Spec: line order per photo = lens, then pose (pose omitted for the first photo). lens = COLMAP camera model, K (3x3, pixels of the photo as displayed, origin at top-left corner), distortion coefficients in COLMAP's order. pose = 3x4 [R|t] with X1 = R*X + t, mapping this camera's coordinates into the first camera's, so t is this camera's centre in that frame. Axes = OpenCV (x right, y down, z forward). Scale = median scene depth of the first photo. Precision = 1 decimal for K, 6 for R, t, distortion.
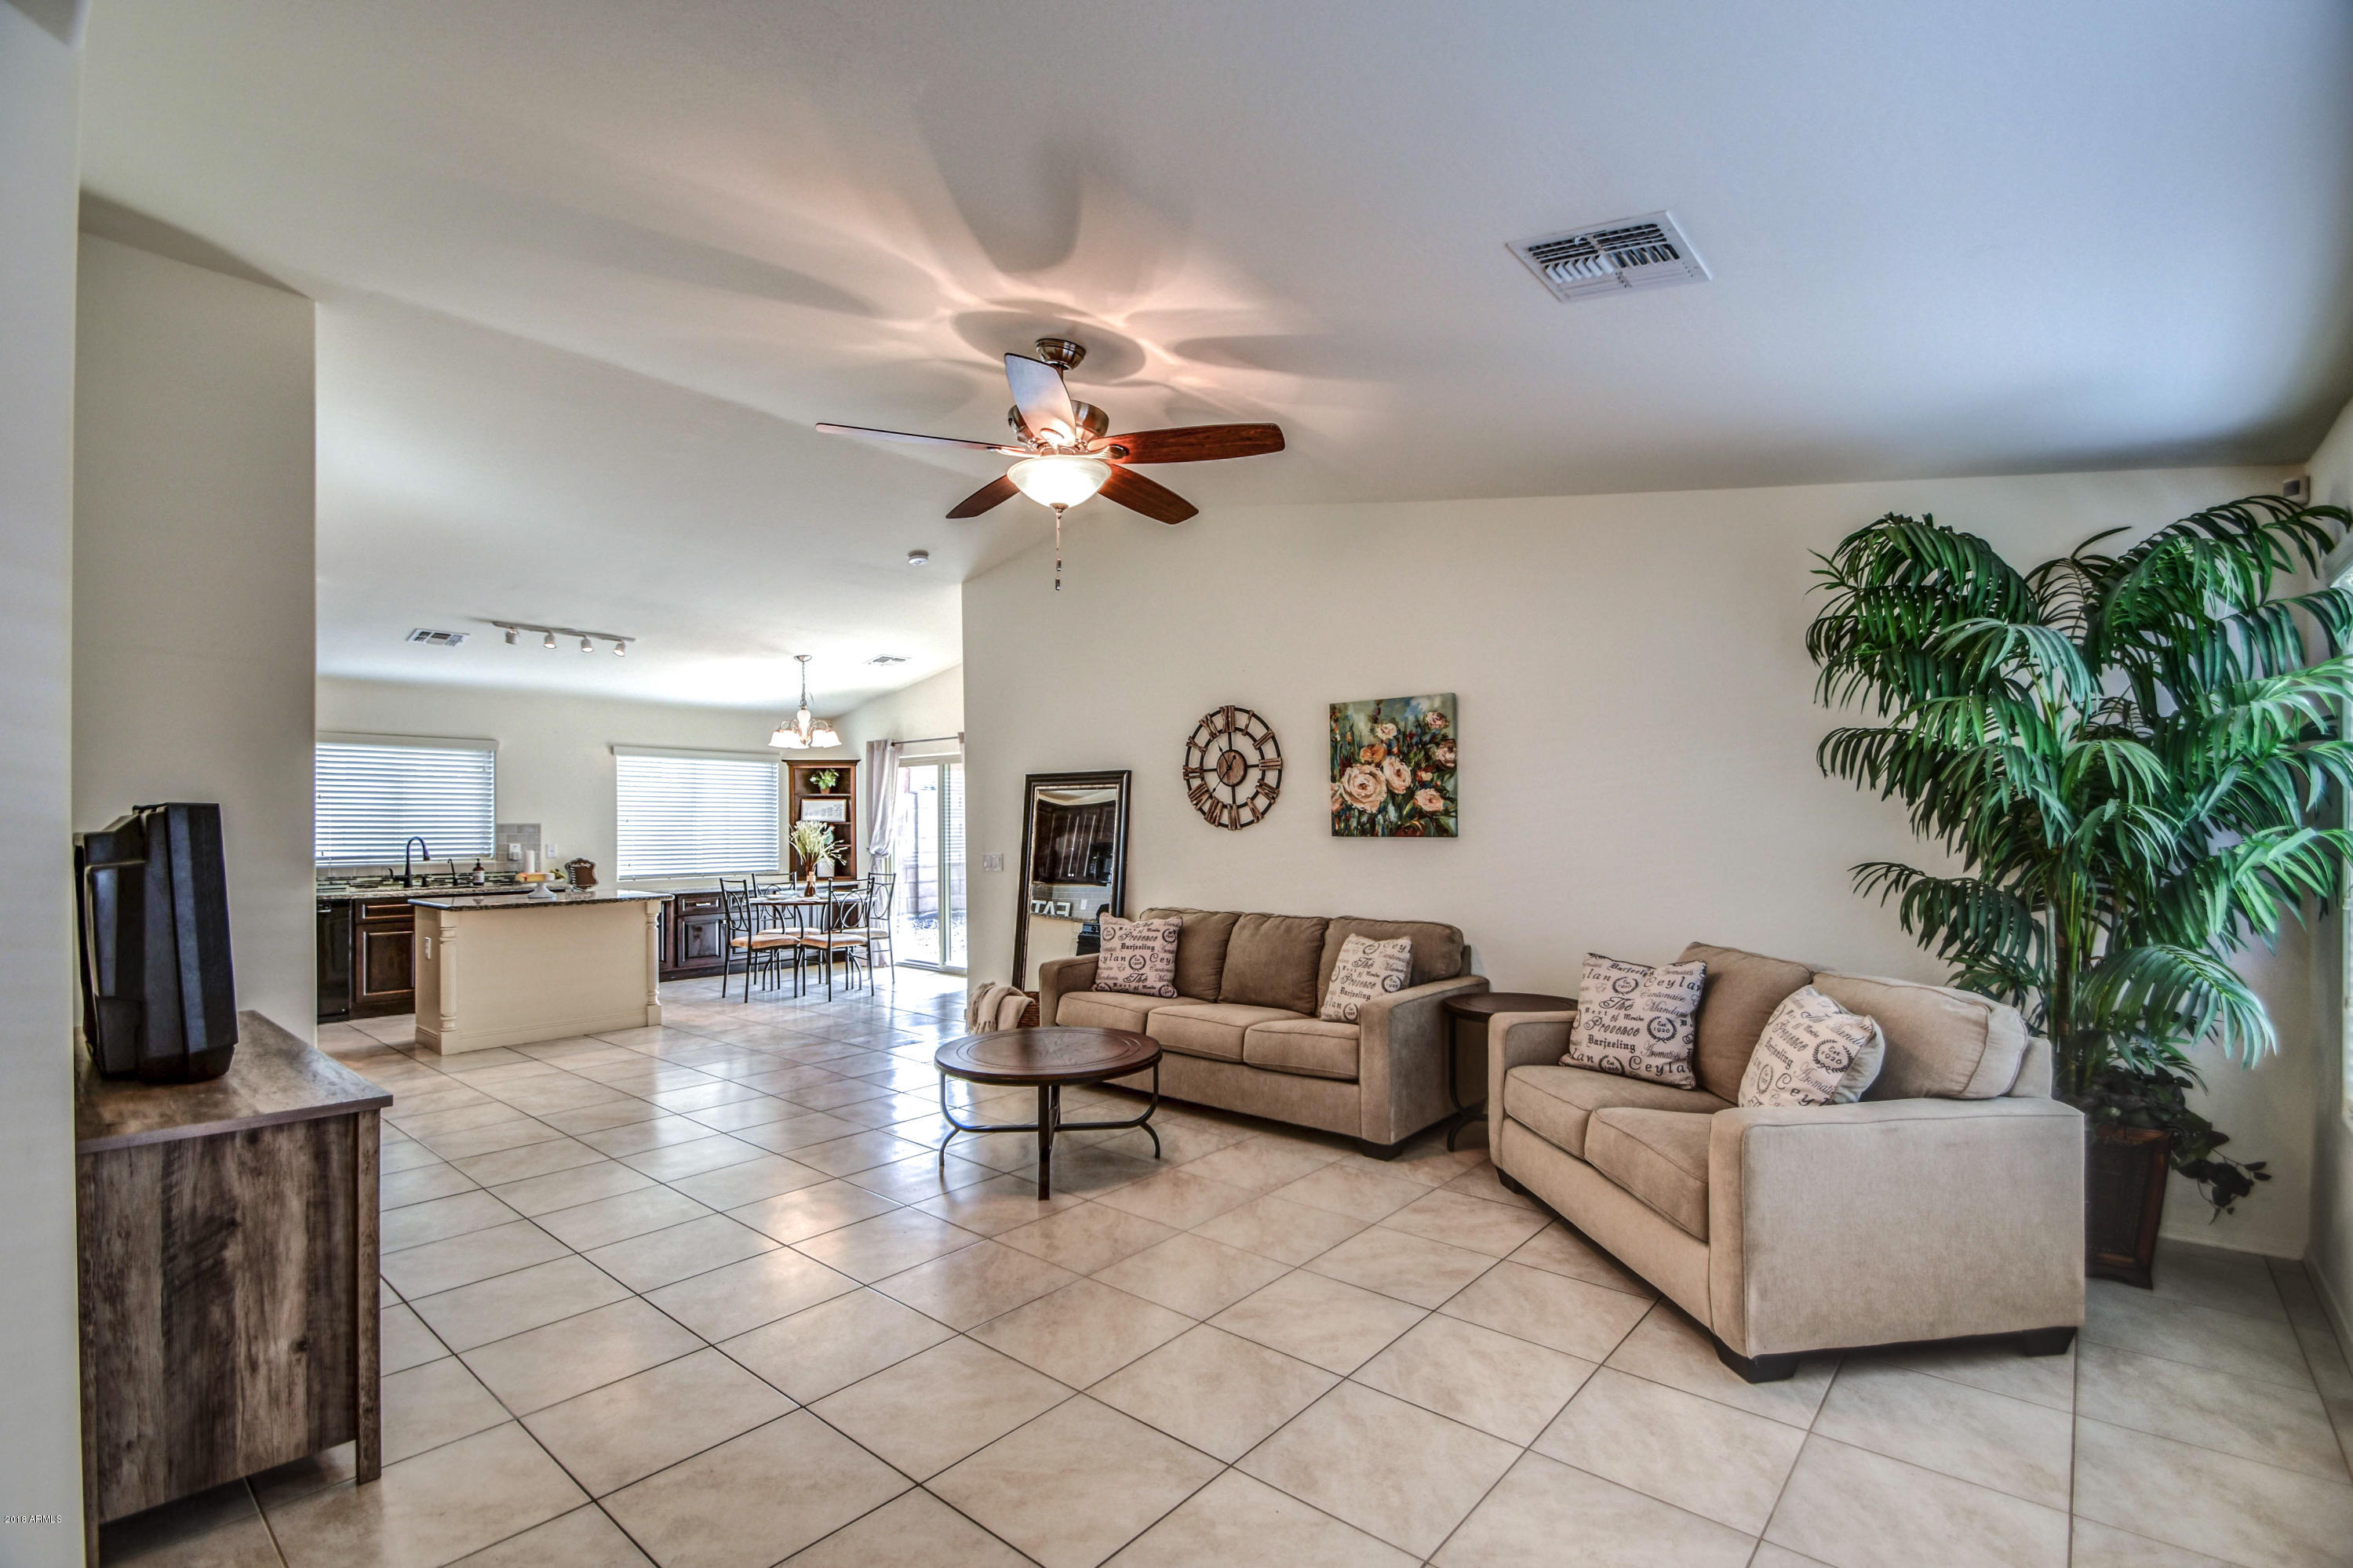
lens RADIAL K [[1036.7, 0, 1178.3], [0, 1036.7, 826.1], [0, 0, 1]] dist [0.012306, -0.016715]
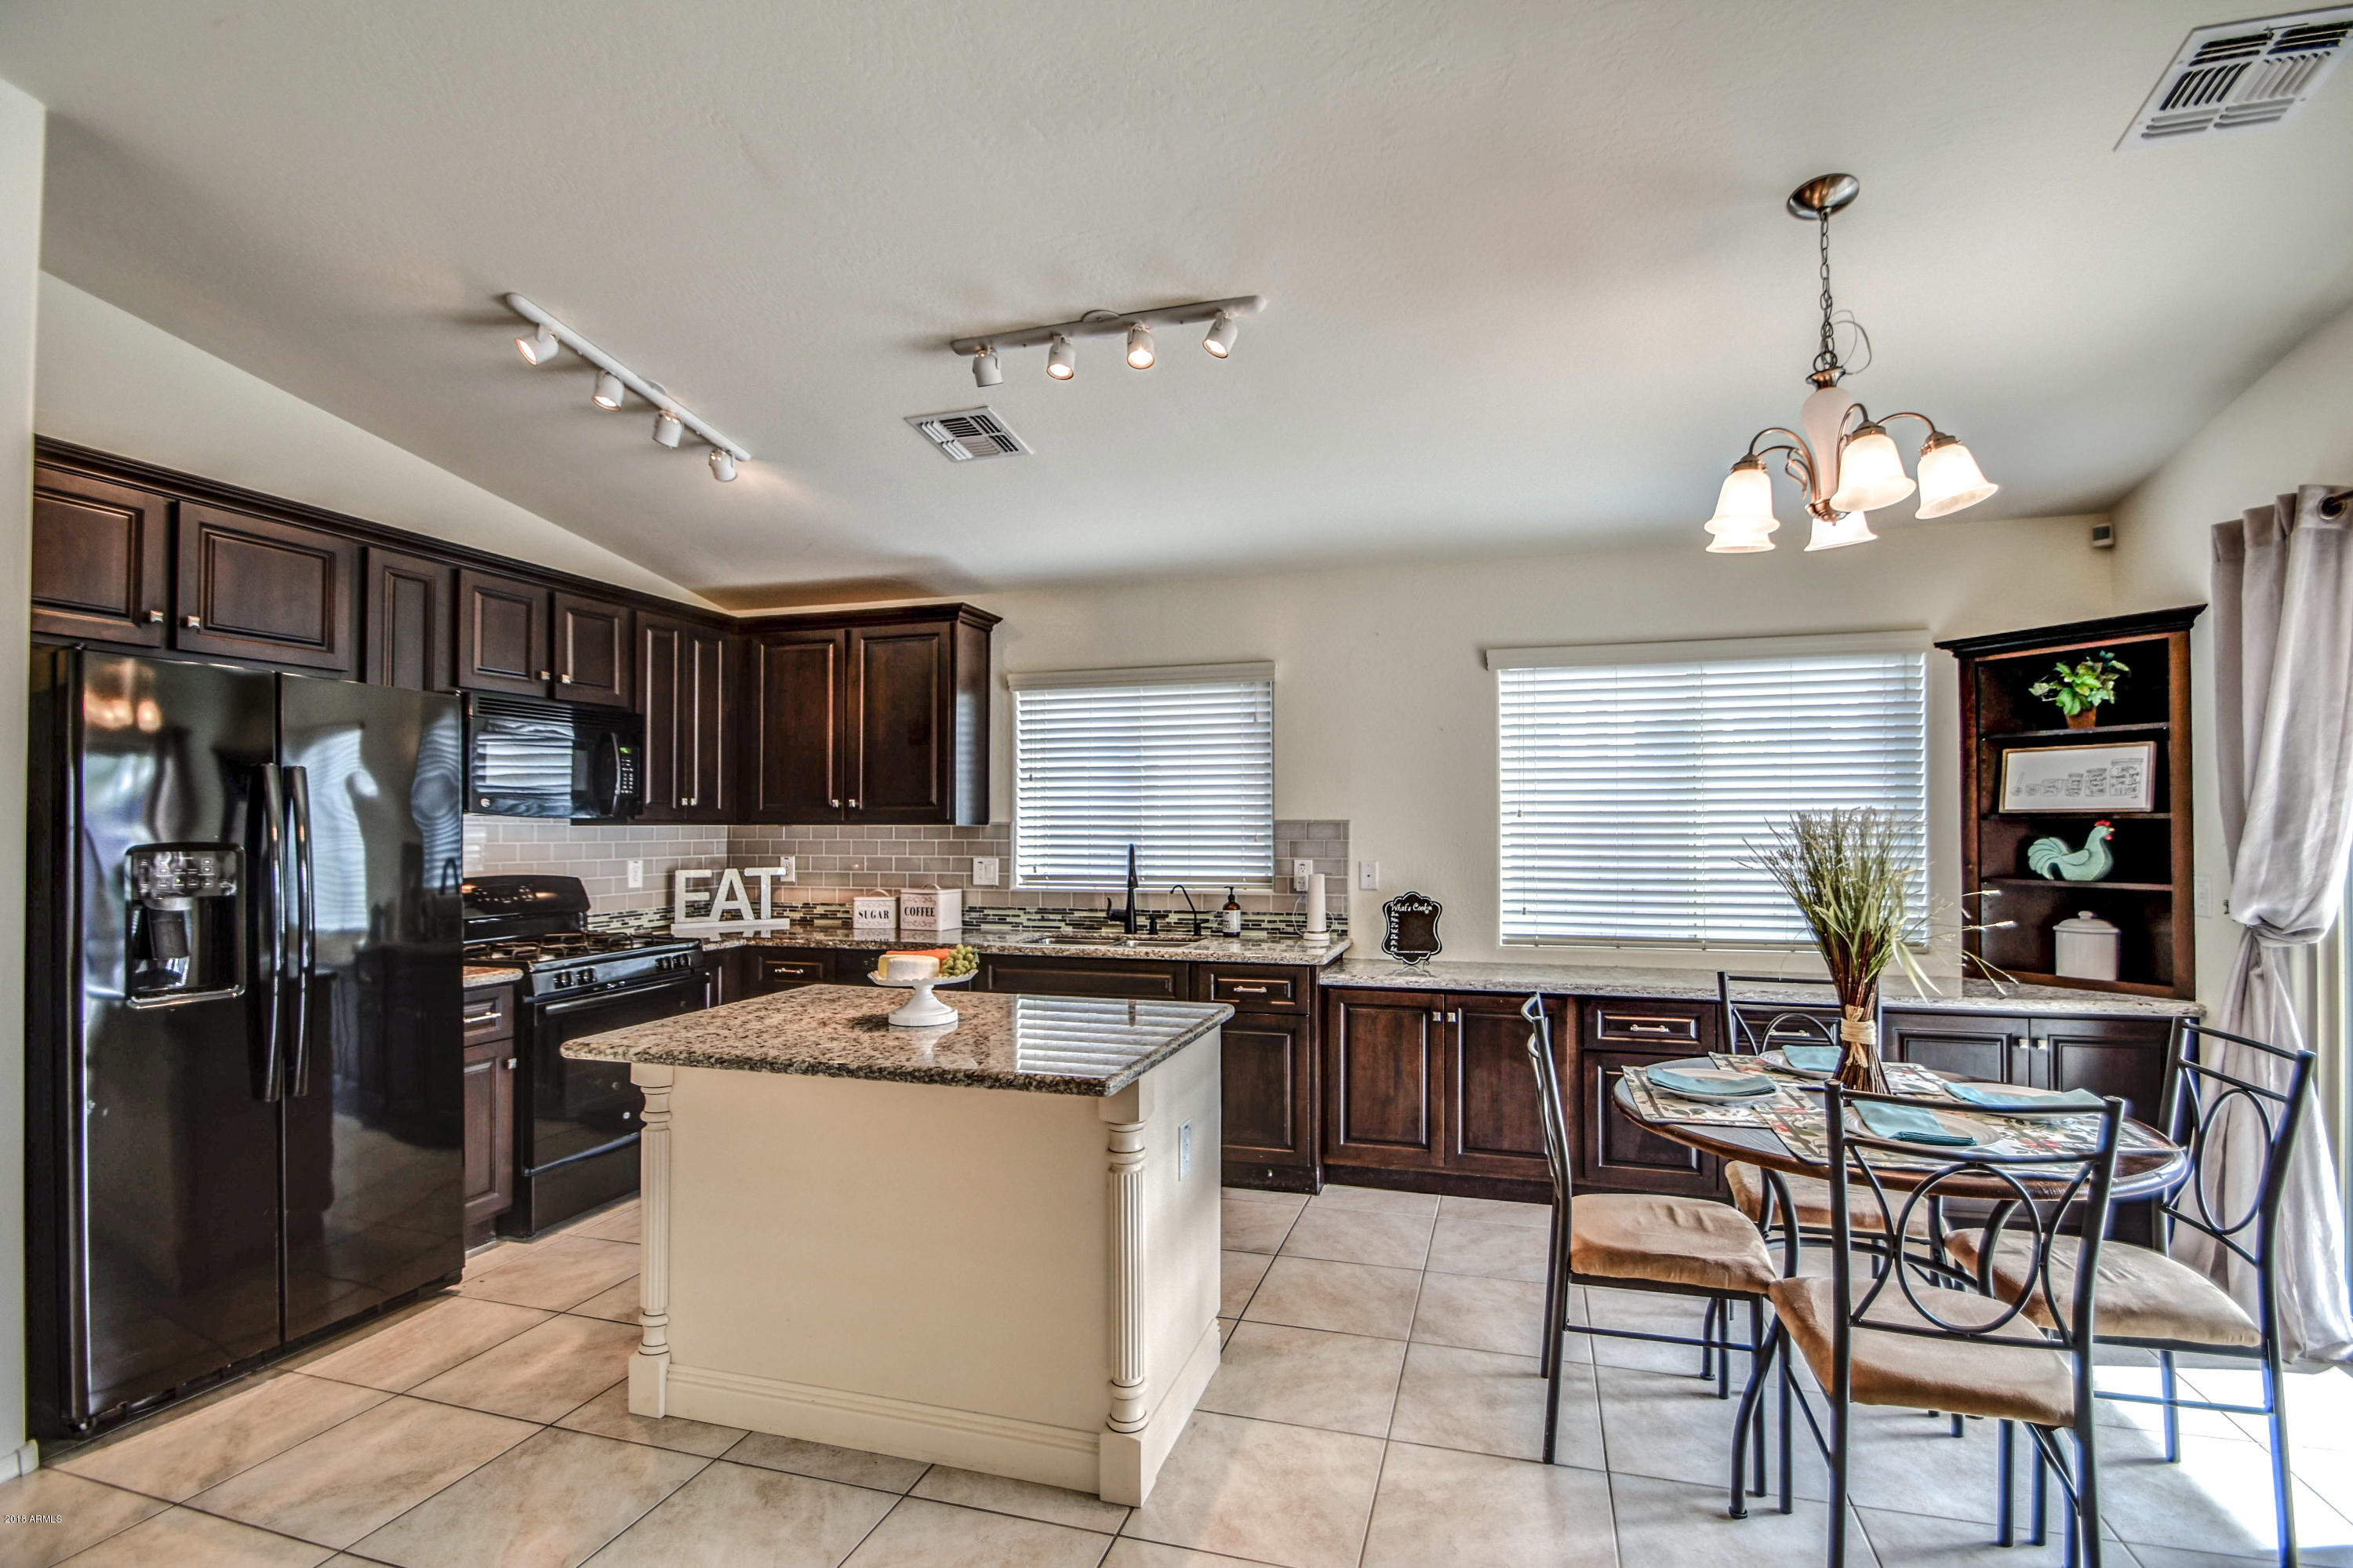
lens RADIAL K [[1049.7, 0, 1216.6], [0, 1049.7, 811.7], [0, 0, 1]] dist [0.000513, -0.008569]
pose [[0.415022, -0.009540, -0.909761, -0.341798], [0.001399, 0.999951, -0.009848, -0.002874], [0.909810, 0.002814, 0.415015, 1.399252]]
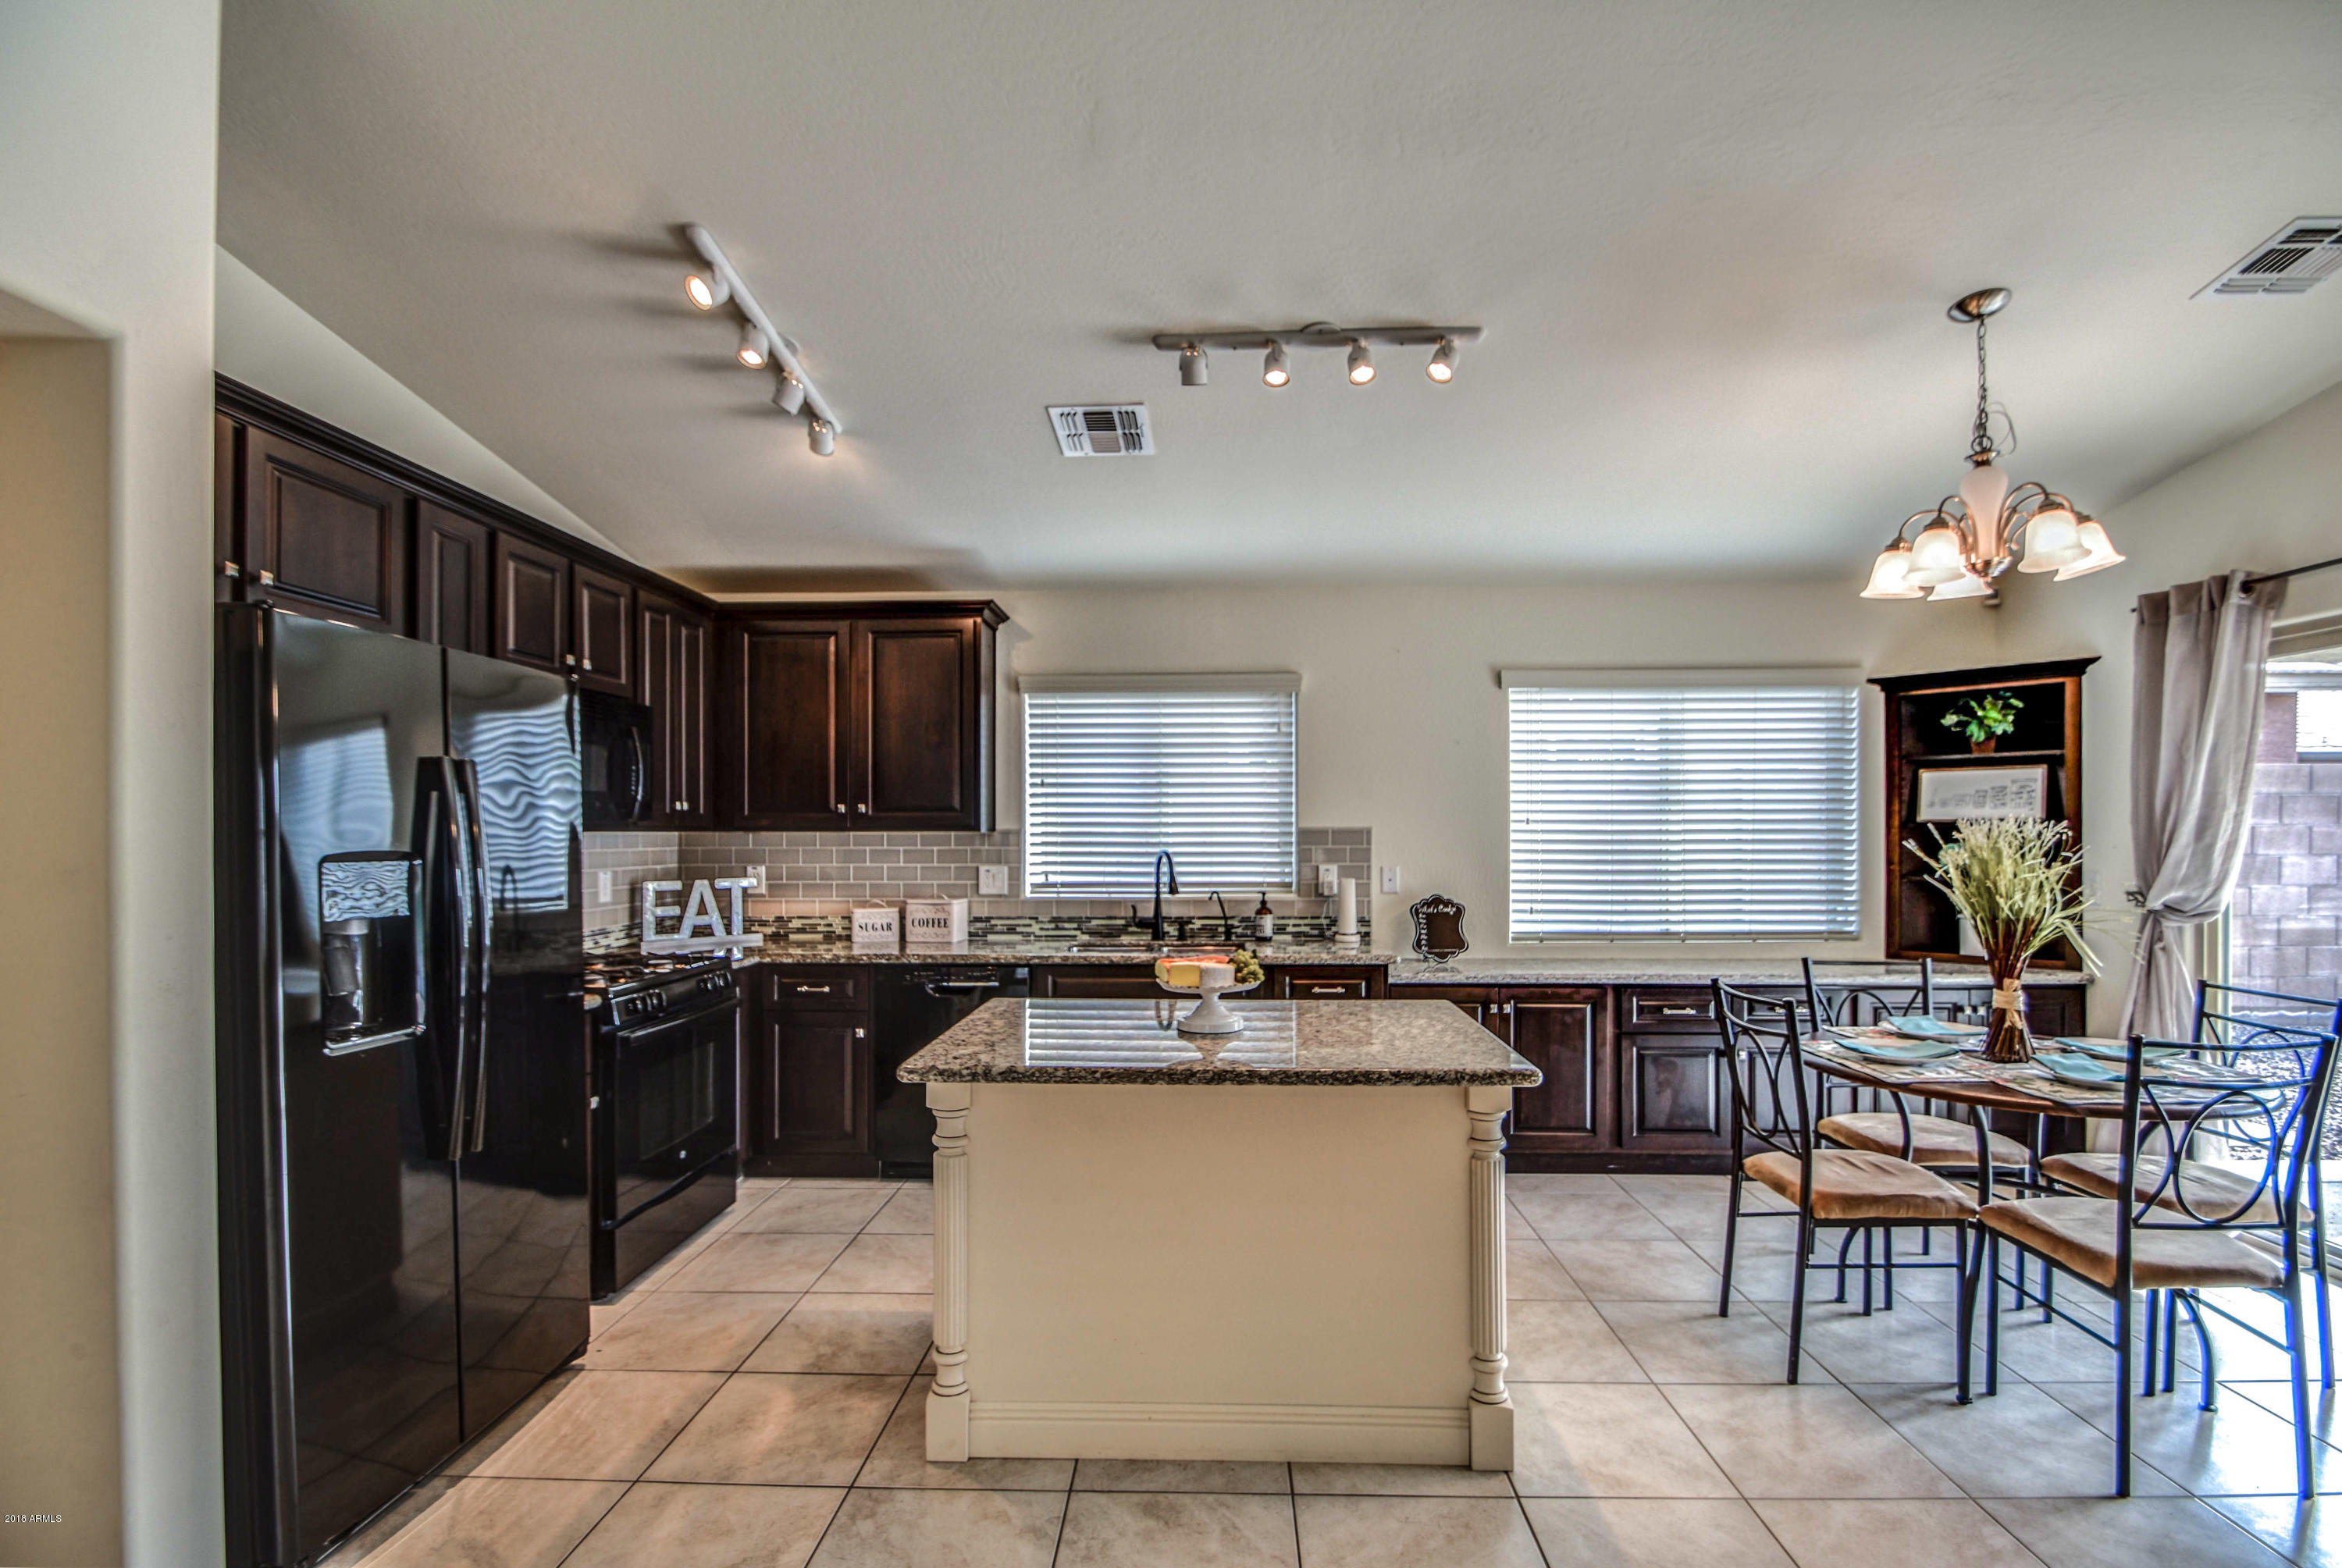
lens RADIAL K [[1037.5, 0, 1172.7], [0, 1037.5, 839.8], [0, 0, 1]] dist [-0.001293, -0.007832]
pose [[0.618526, 0.006259, -0.785739, -0.498873], [0.000743, 0.999963, 0.008550, -0.001244], [0.785764, -0.005873, 0.618499, 1.135674]]
